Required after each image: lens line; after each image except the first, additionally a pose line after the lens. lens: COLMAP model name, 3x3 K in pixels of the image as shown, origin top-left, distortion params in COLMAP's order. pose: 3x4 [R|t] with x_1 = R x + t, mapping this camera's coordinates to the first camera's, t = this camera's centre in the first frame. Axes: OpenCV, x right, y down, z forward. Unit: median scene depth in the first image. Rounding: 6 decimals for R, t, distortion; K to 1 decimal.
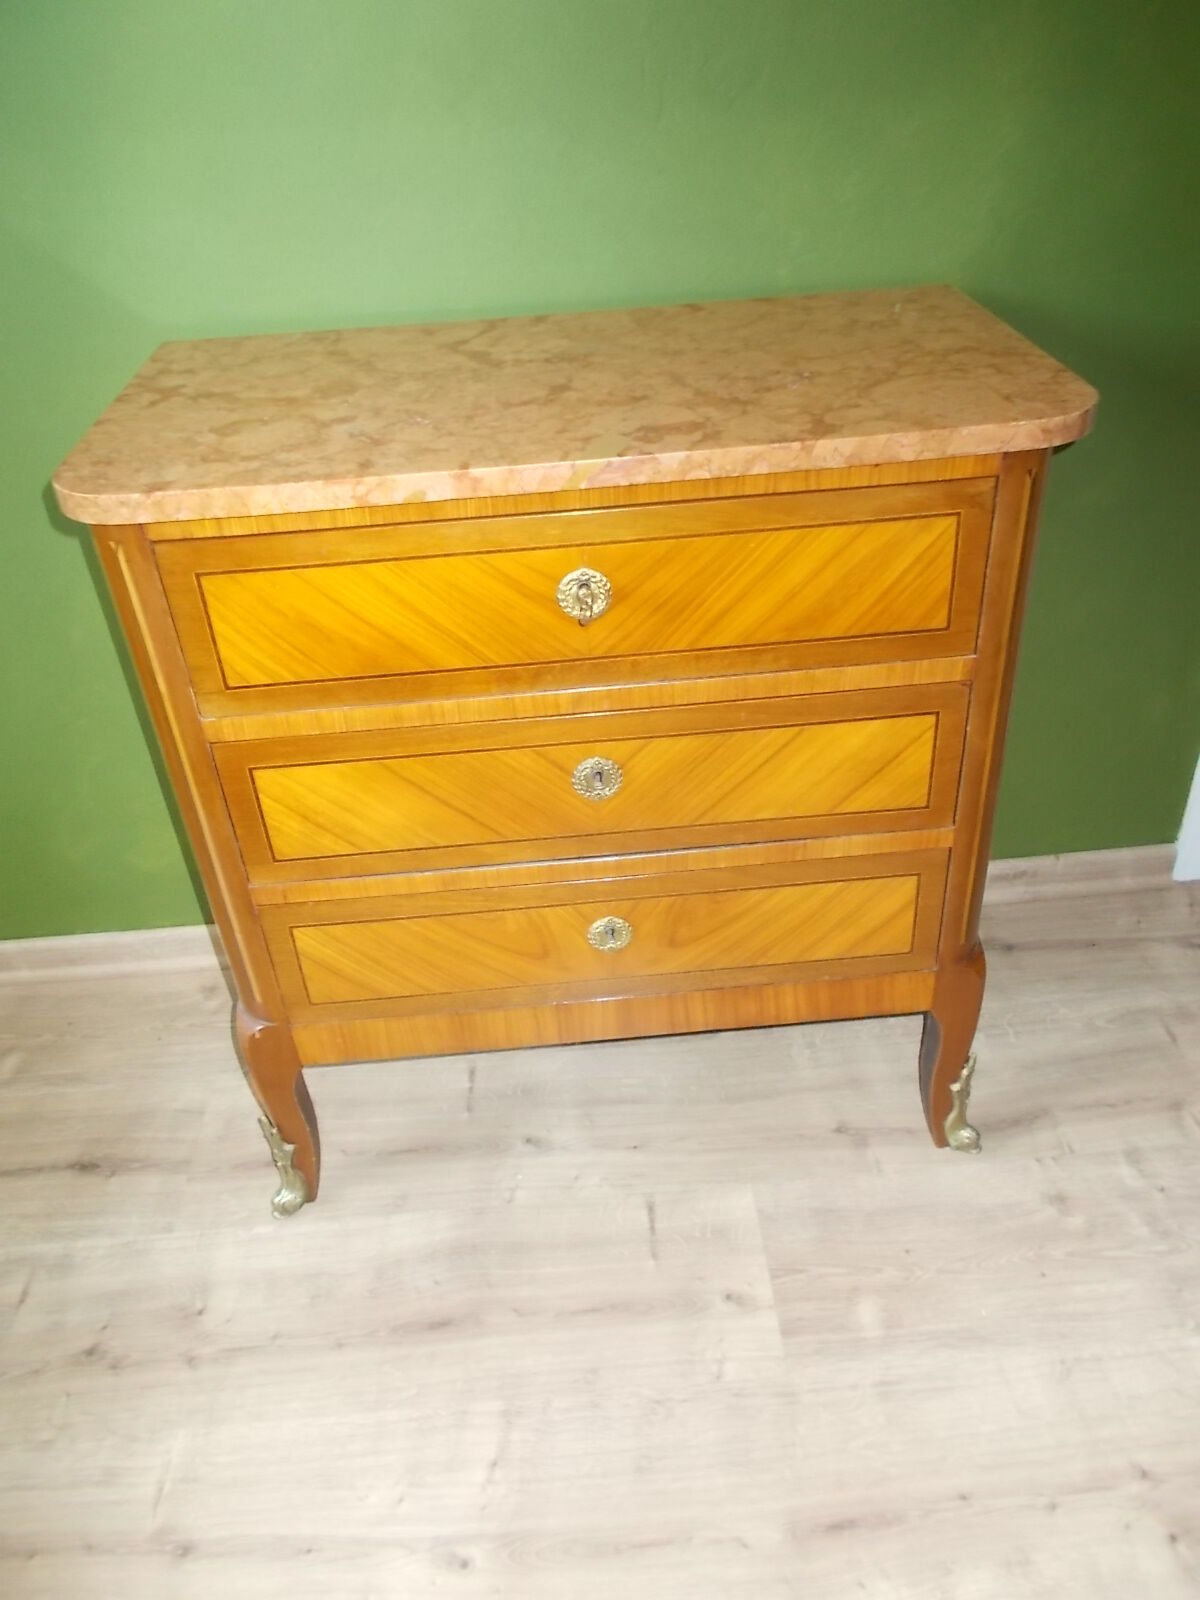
lens RADIAL K [[1221.9, 0, 606.7], [0, 1221.9, 801.9], [0, 0, 1]] dist [-0.019631, -0.001525]
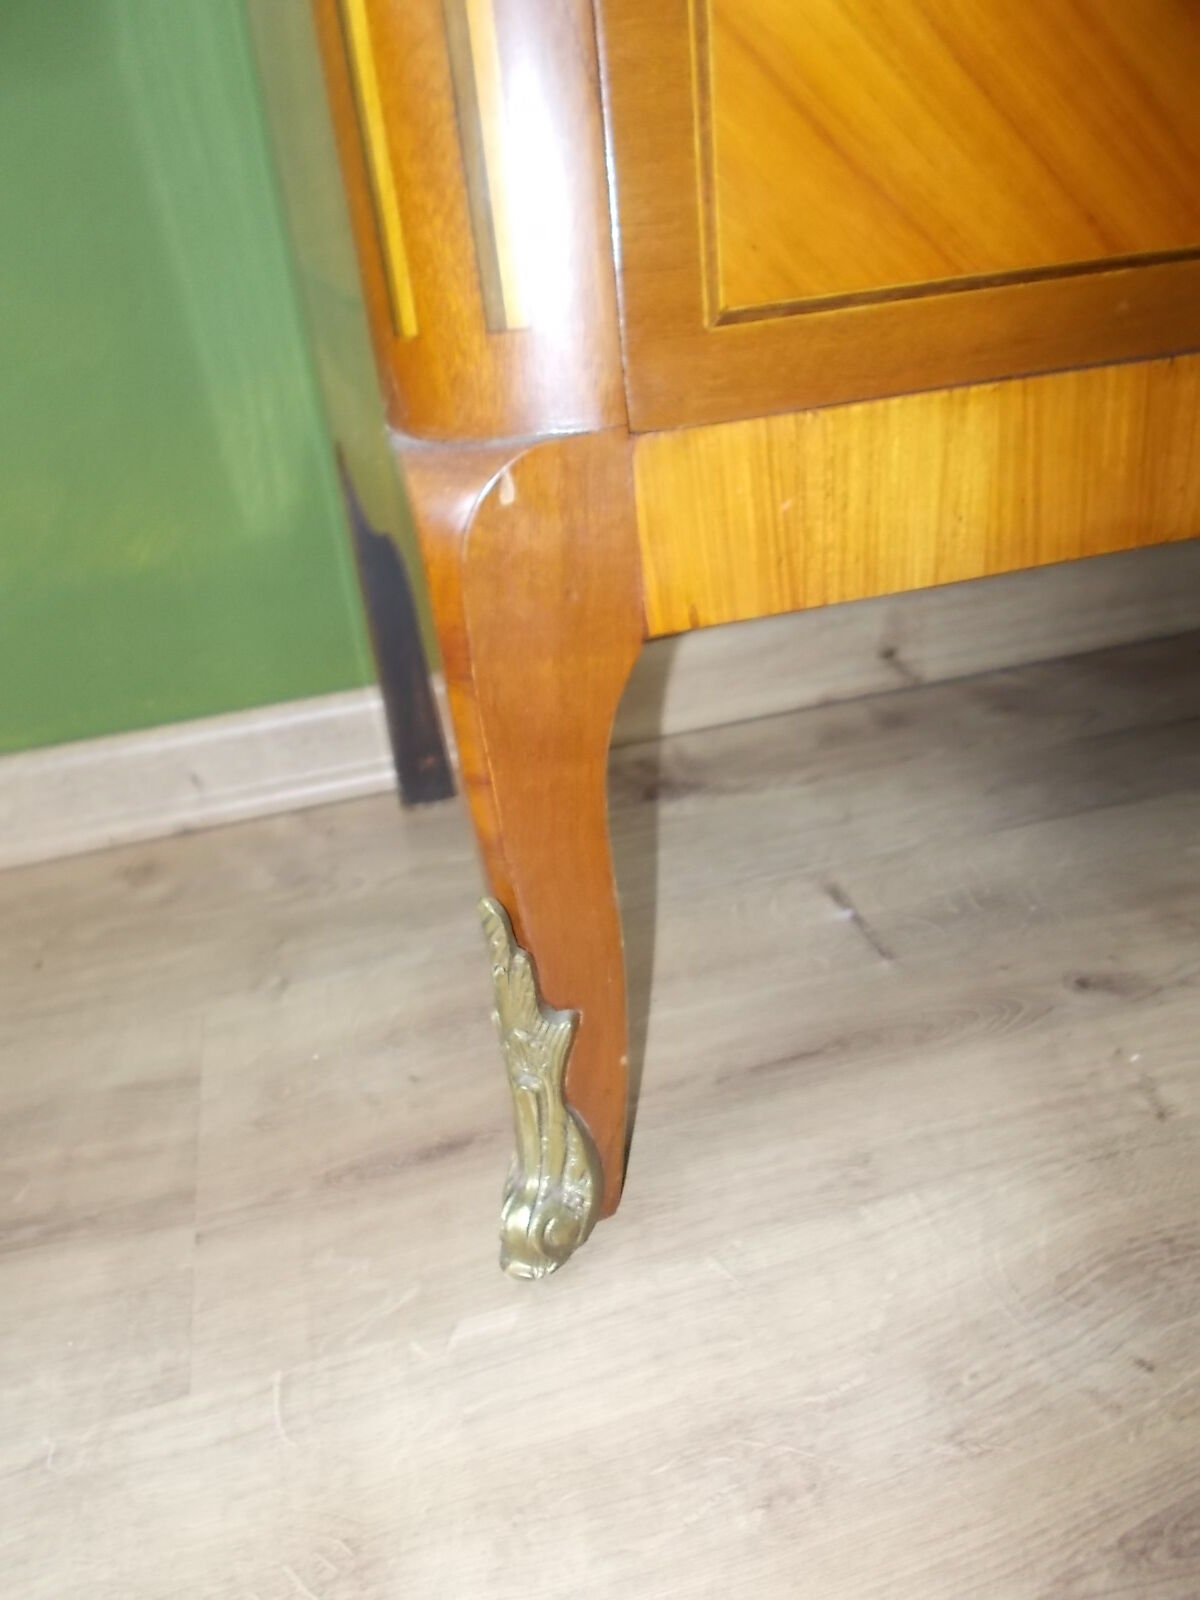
lens RADIAL K [[1208.6, 0, 595.3], [0, 1208.6, 857.9], [0, 0, 1]] dist [0.038375, -0.054114]
pose [[0.979195, -0.134072, 0.152322, -0.351714], [0.149262, 0.984409, -0.093059, 0.327163], [-0.137470, 0.113859, 0.983940, 0.829844]]
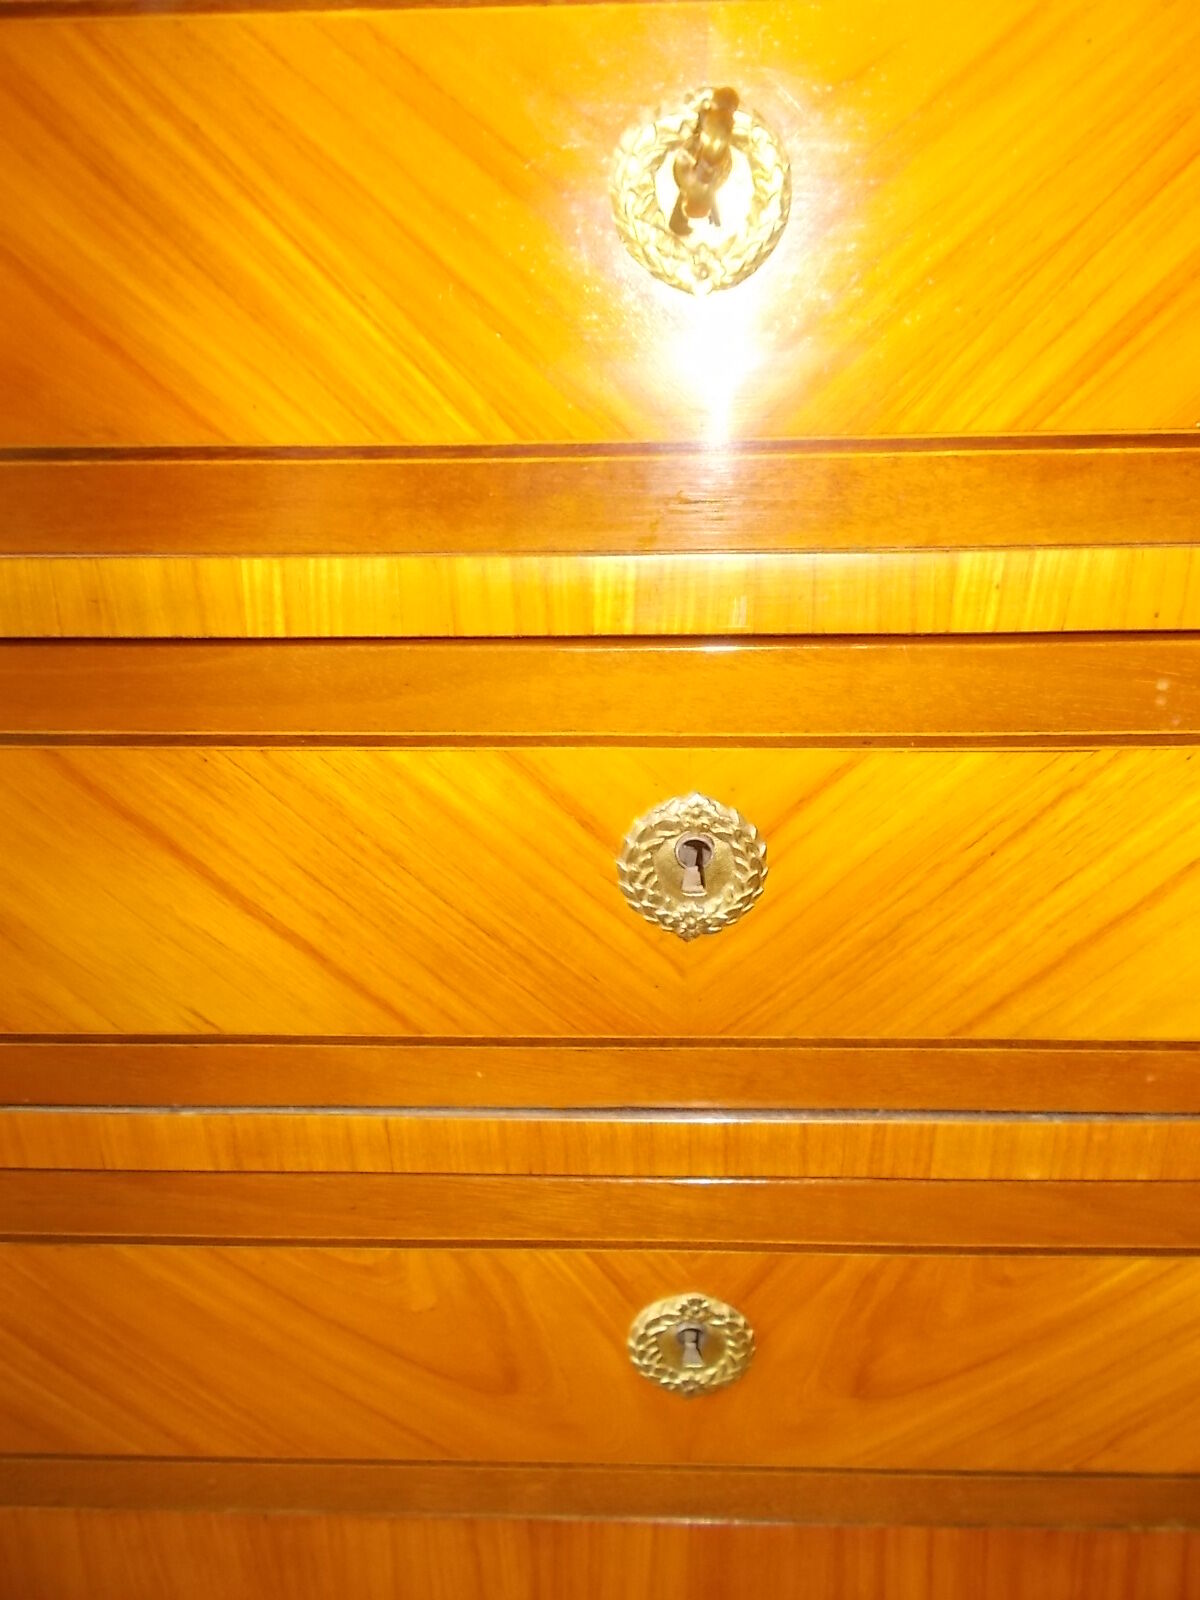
lens RADIAL K [[1229.8, 0, 600.0], [0, 1229.8, 800.0], [0, 0, 1]] dist [0.037053, -0.000774]
pose [[0.994252, 0.071369, -0.079811, -0.006512], [-0.087947, 0.969535, -0.228620, 0.042083], [0.061063, 0.234325, 0.970239, 0.645704]]
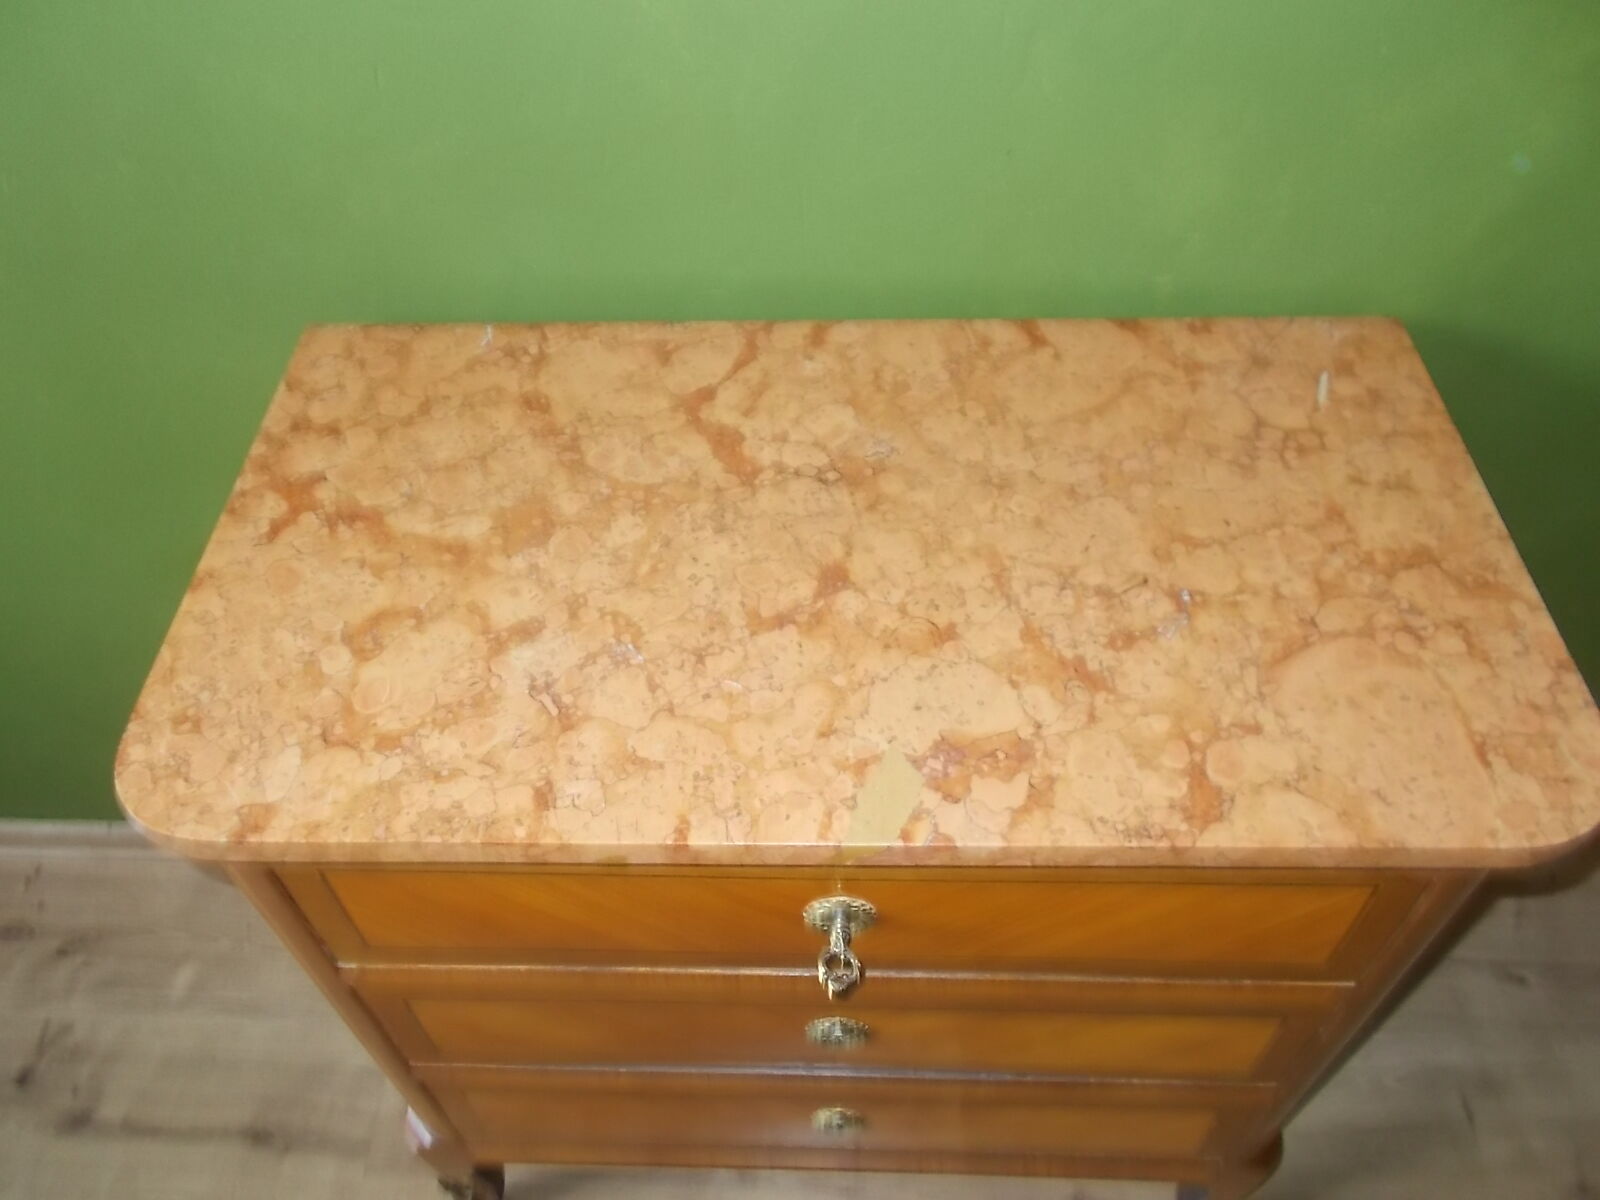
lens RADIAL K [[1221.9, 0, 787.6], [0, 1221.9, 593.6], [0, 0, 1]] dist [-0.019631, -0.001525]
pose [[0.994833, 0.092751, -0.041282, -0.032147], [-0.080258, 0.967522, 0.239707, -0.467623], [0.062174, -0.235155, 0.969967, 0.287296]]
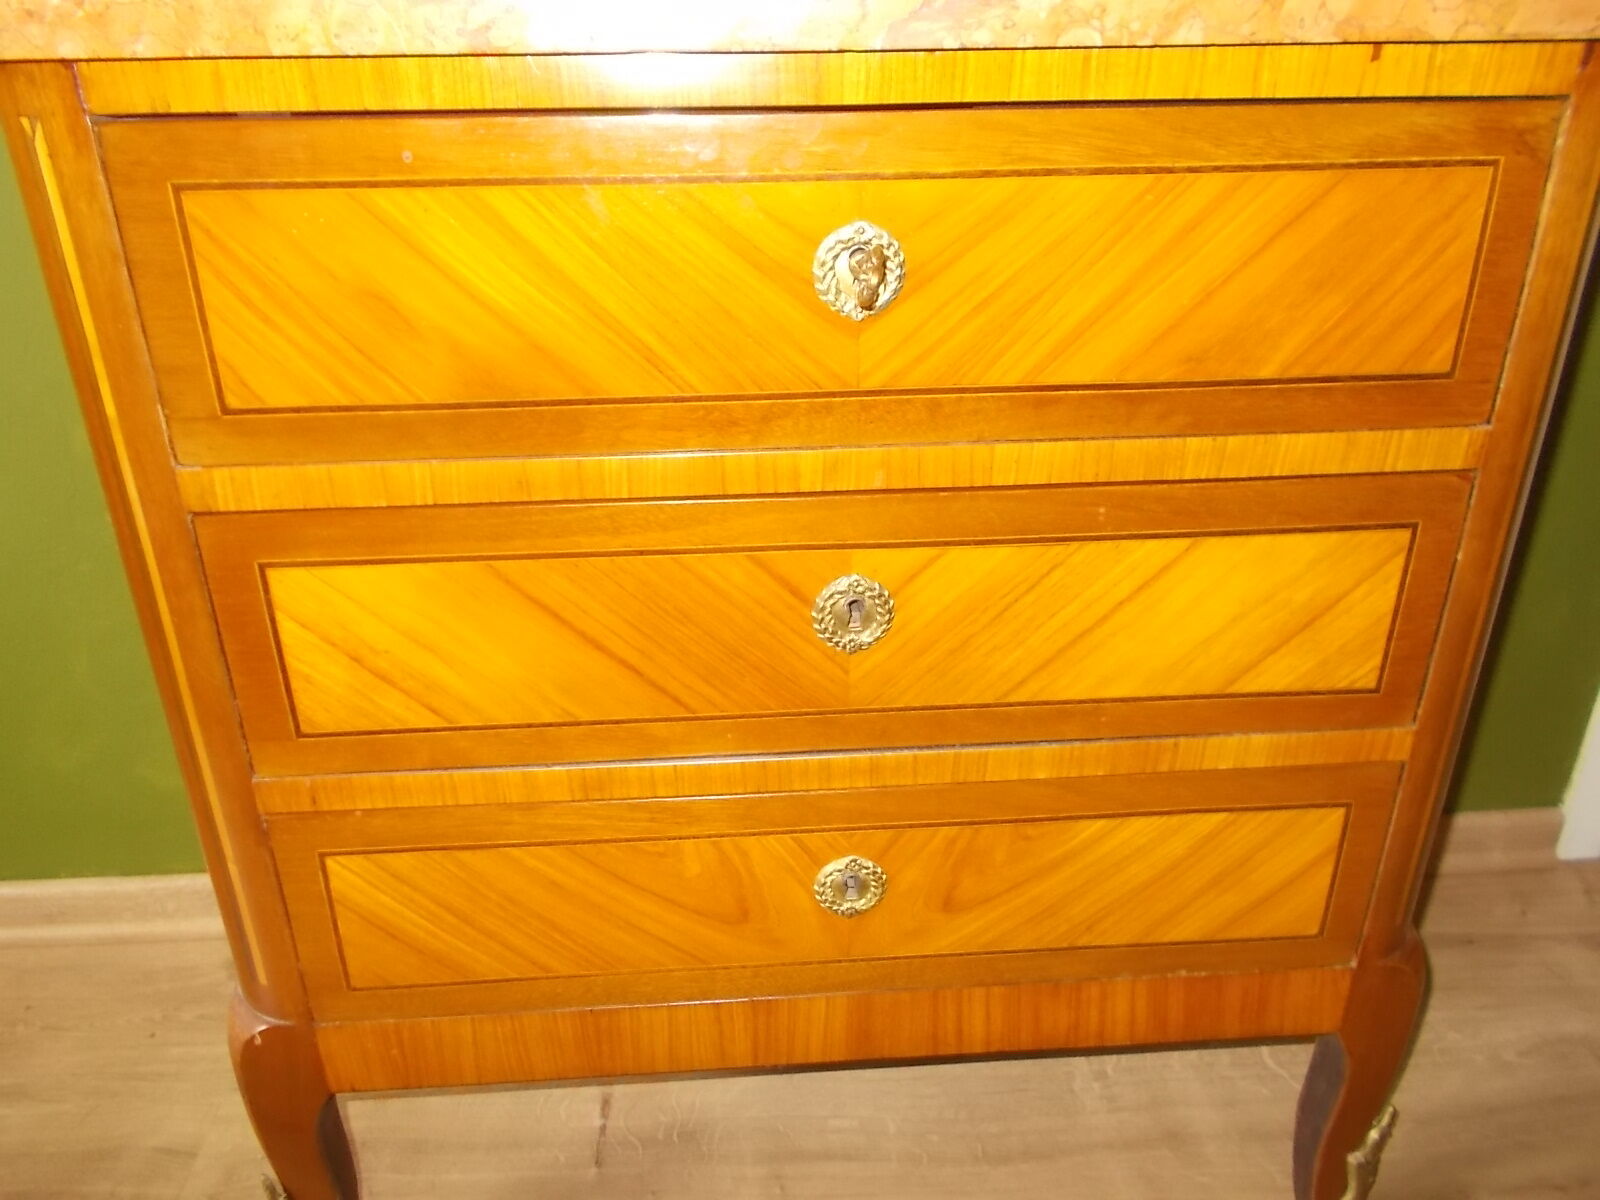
lens RADIAL K [[1208.6, 0, 779.7], [0, 1208.6, 603.4], [0, 0, 1]] dist [0.038375, -0.054114]
pose [[0.999040, 0.039338, 0.019295, -0.052995], [-0.035939, 0.987616, -0.152717, 0.066386], [-0.025064, 0.151877, 0.988082, 0.400905]]
